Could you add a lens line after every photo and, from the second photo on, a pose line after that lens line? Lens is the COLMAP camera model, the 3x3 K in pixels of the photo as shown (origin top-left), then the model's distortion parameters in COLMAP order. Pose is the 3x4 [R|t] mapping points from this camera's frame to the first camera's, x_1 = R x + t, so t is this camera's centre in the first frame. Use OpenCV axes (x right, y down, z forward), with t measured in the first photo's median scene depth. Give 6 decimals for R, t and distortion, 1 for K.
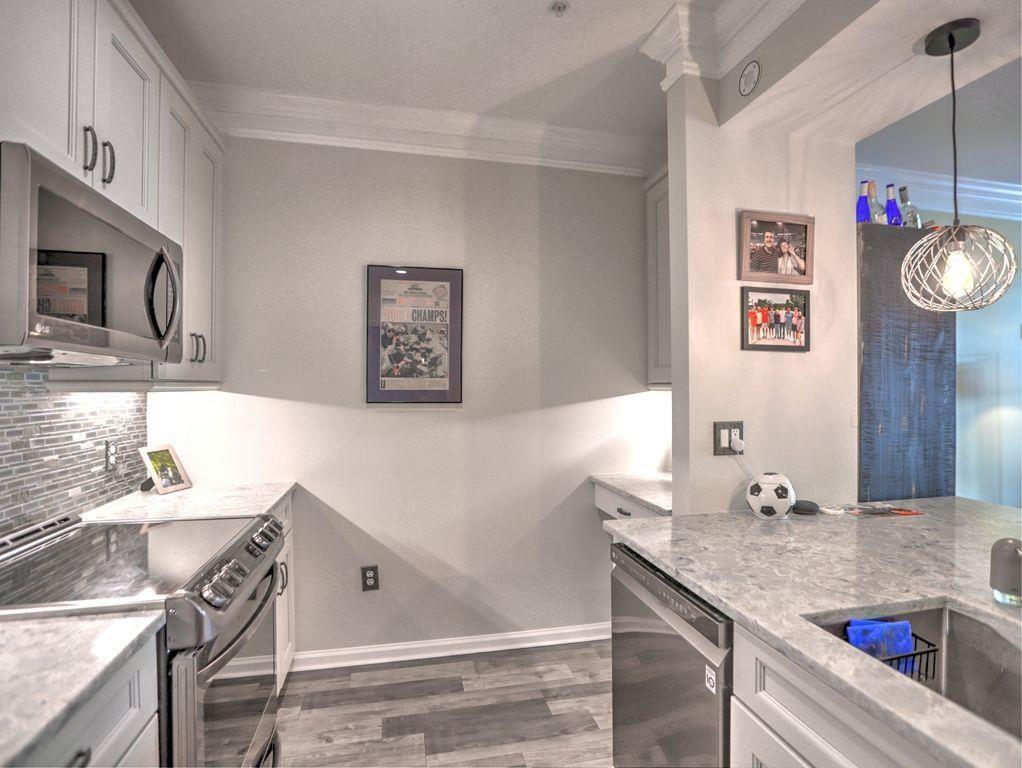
lens RADIAL K [[528.0, 0, 518.4], [0, 528.0, 385.6], [0, 0, 1]] dist [-0.050189, 0.019906]
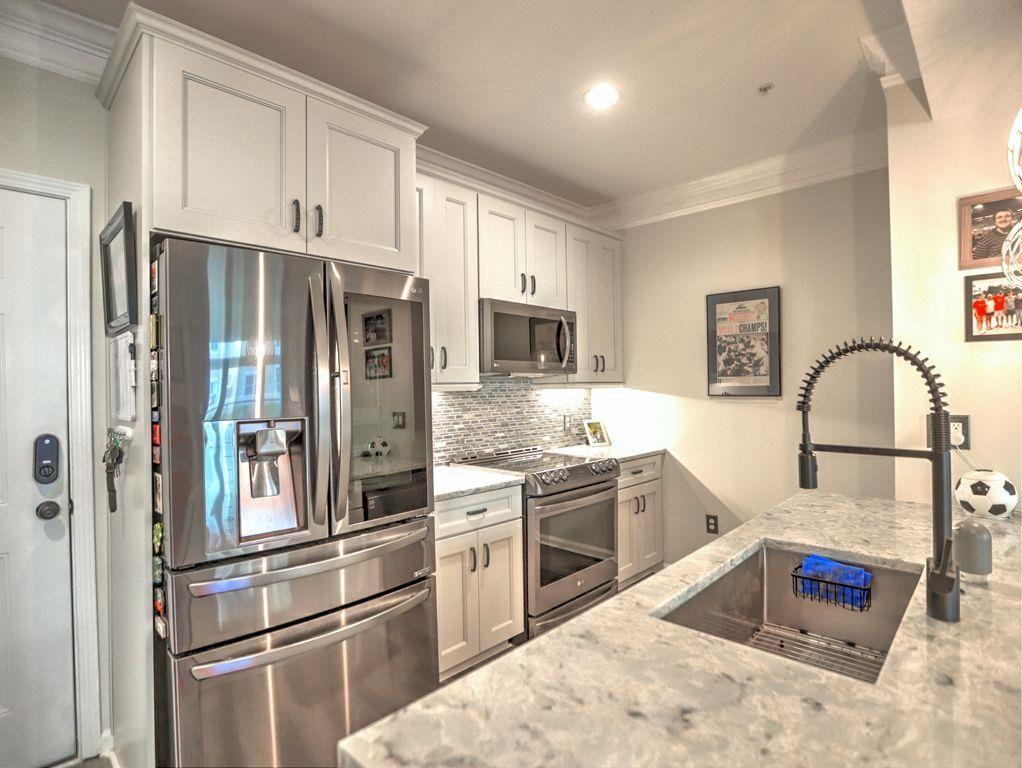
lens RADIAL K [[528.0, 0, 519.3], [0, 528.0, 389.4], [0, 0, 1]] dist [-0.050189, 0.019906]
pose [[0.549386, -0.004784, -0.835555, 0.761890], [0.016158, 0.999857, 0.004899, 0.001763], [0.835413, -0.016193, 0.549384, -0.214882]]
